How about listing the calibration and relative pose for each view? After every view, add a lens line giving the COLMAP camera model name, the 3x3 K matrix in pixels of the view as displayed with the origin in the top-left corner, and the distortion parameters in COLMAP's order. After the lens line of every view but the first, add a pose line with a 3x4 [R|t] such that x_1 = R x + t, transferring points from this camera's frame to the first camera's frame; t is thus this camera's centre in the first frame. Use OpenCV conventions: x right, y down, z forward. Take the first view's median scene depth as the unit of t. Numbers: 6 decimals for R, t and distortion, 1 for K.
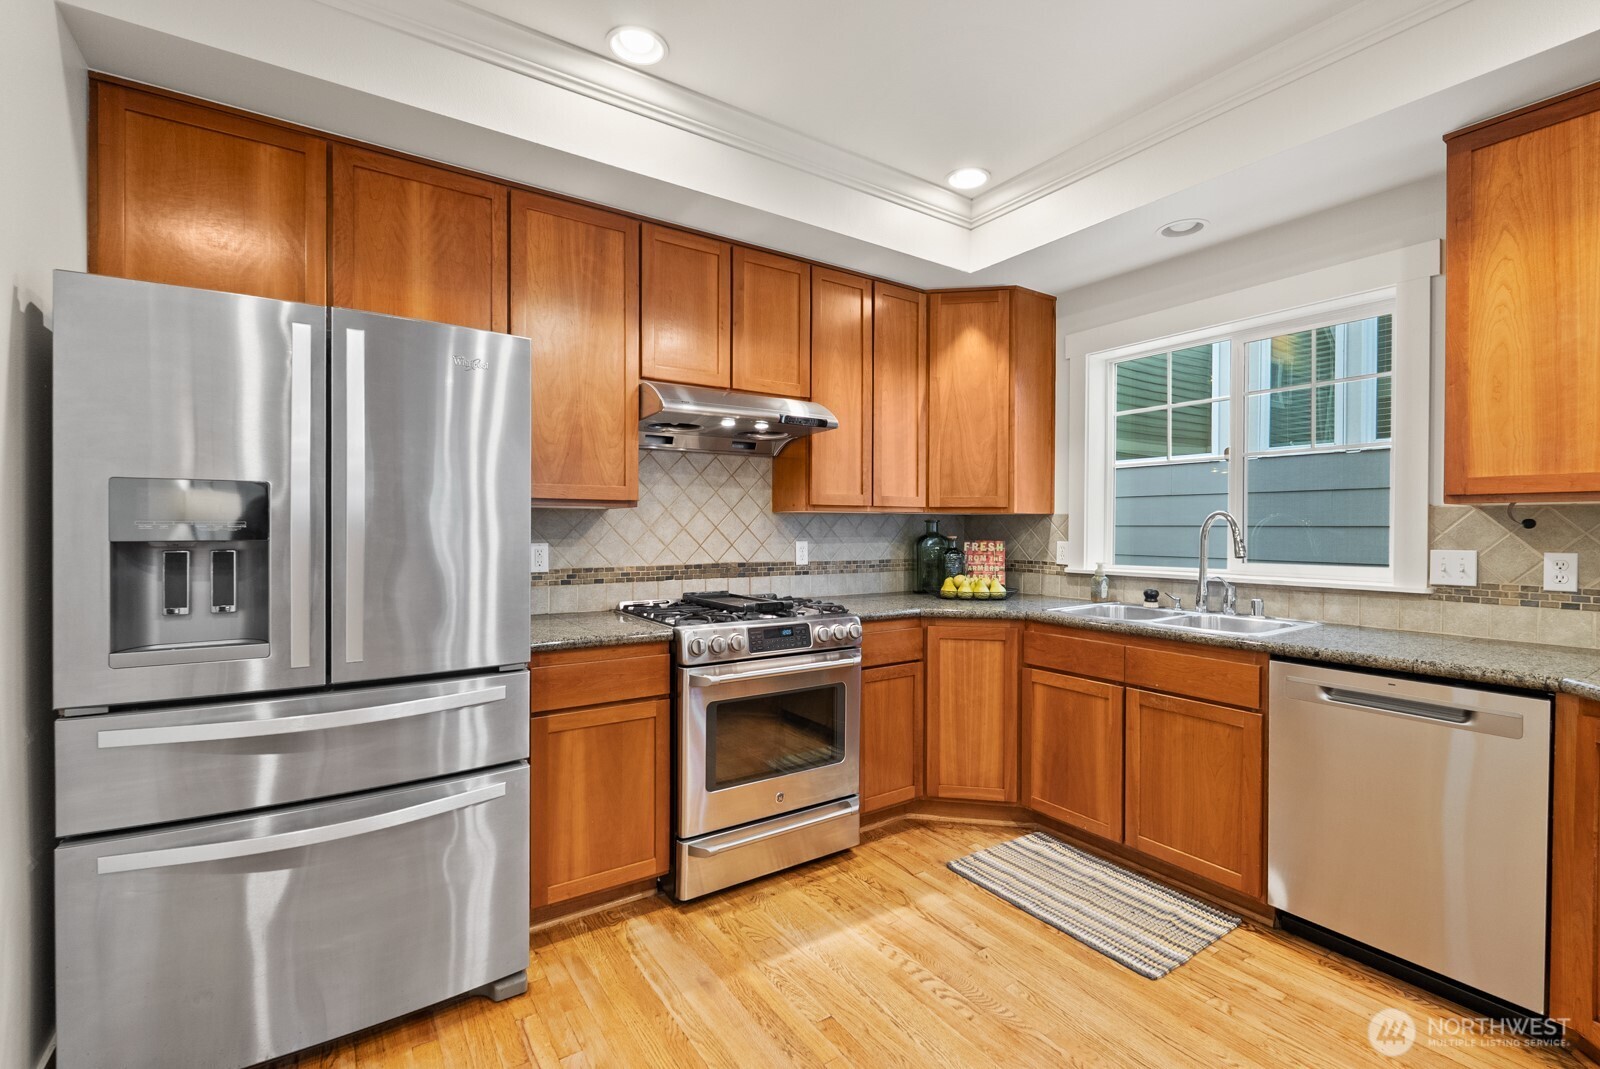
lens RADIAL K [[718.5, 0, 795.4], [0, 718.5, 534.6], [0, 0, 1]] dist [-0.000813, 0.000259]
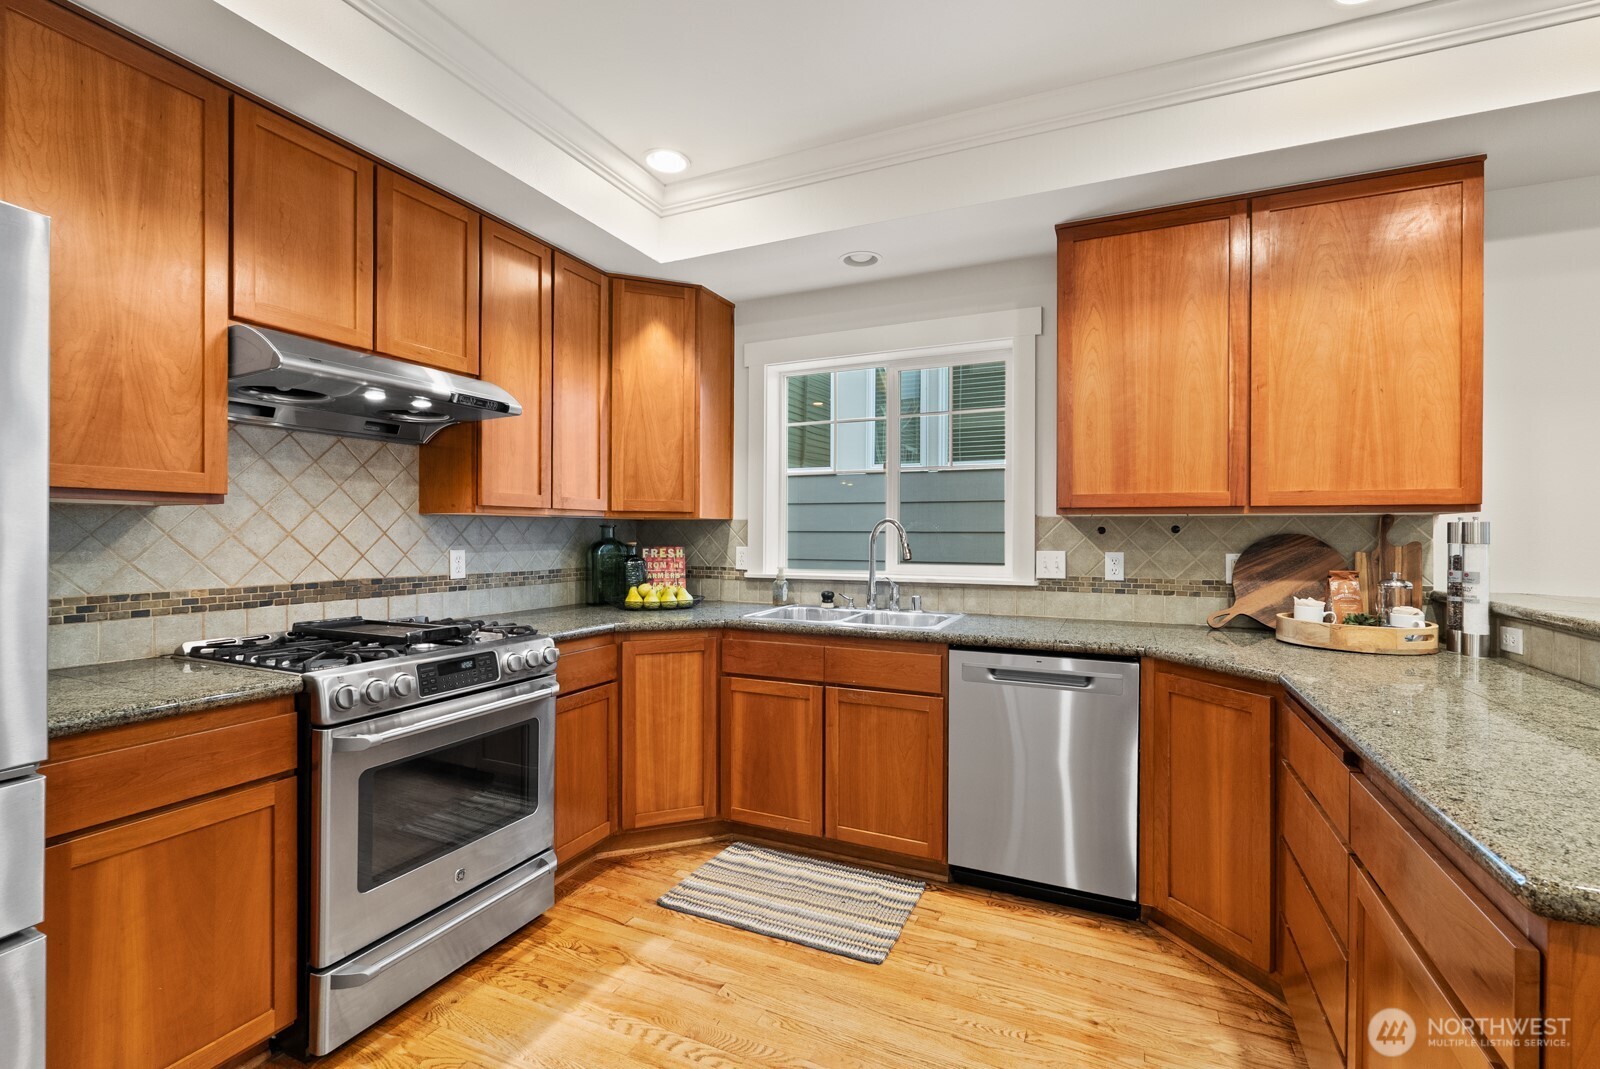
lens RADIAL K [[718.5, 0, 806.5], [0, 718.5, 535.0], [0, 0, 1]] dist [-0.000813, 0.000259]
pose [[0.849453, -0.001512, 0.527662, -0.114403], [0.004838, 0.999976, -0.004923, -0.002455], [-0.527642, 0.006735, 0.849440, 0.125131]]
